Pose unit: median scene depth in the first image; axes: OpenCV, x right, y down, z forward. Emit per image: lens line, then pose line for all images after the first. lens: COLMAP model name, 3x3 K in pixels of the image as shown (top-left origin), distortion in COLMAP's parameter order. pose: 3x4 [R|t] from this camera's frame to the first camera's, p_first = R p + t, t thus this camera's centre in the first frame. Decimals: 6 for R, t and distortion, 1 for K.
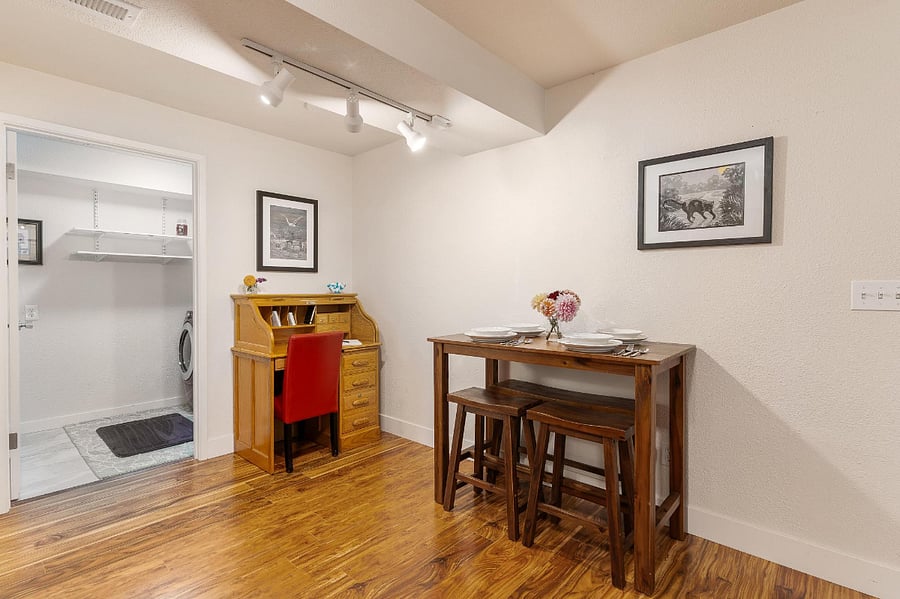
lens RADIAL K [[435.7, 0, 448.4], [0, 435.7, 295.9], [0, 0, 1]] dist [-0.002710, 0.000193]
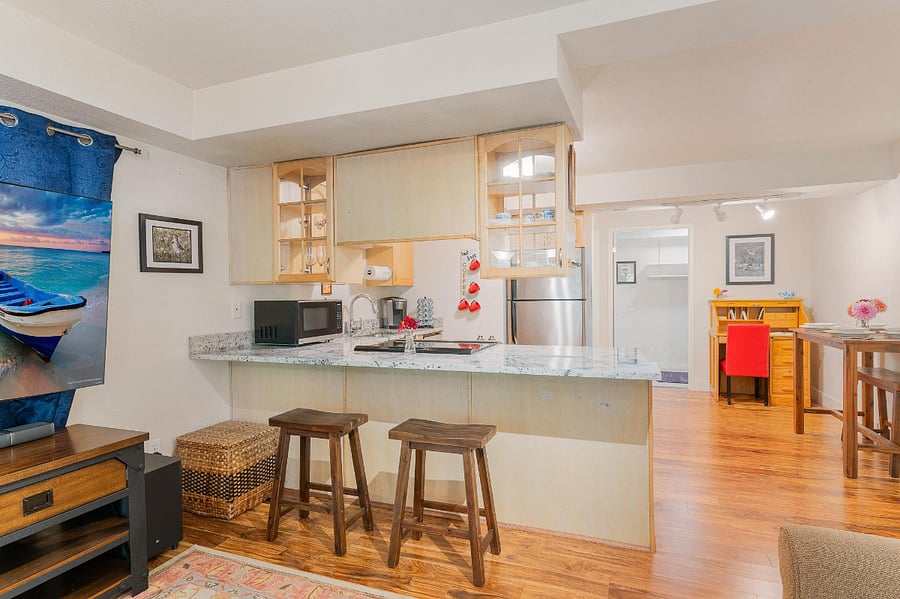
lens RADIAL K [[483.3, 0, 446.5], [0, 483.3, 300.1], [0, 0, 1]] dist [0.003278, 0.000057]
pose [[0.341025, 0.007270, -0.940026, 0.891877], [-0.001414, 0.999973, 0.007221, -0.012744], [0.940053, -0.001133, 0.341026, -0.589249]]
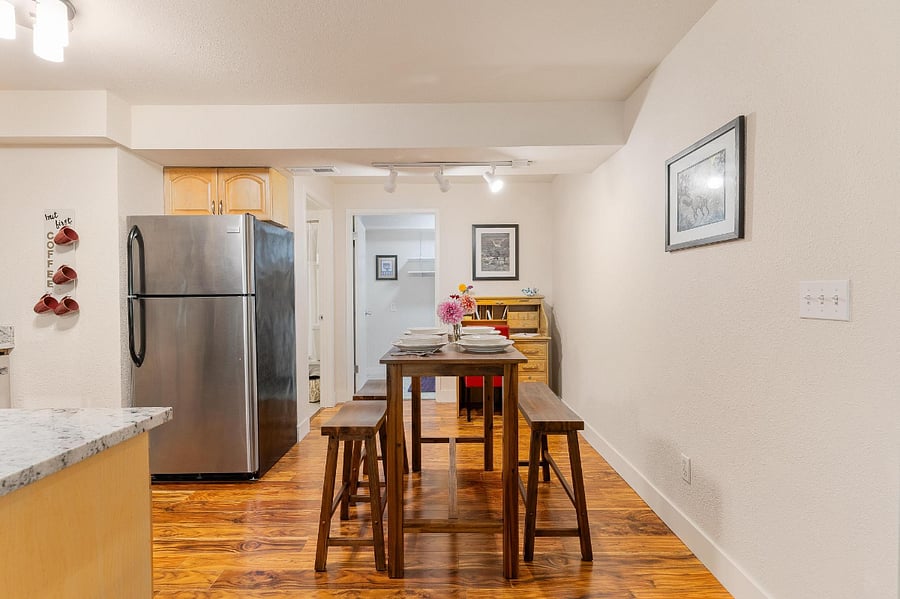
lens RADIAL K [[435.7, 0, 451.8], [0, 435.7, 301.0], [0, 0, 1]] dist [-0.002710, 0.000193]
pose [[0.662807, 0.008364, -0.748744, 0.583062], [-0.004129, 0.999963, 0.007515, -0.000914], [0.748779, -0.001889, 0.662817, -0.002706]]
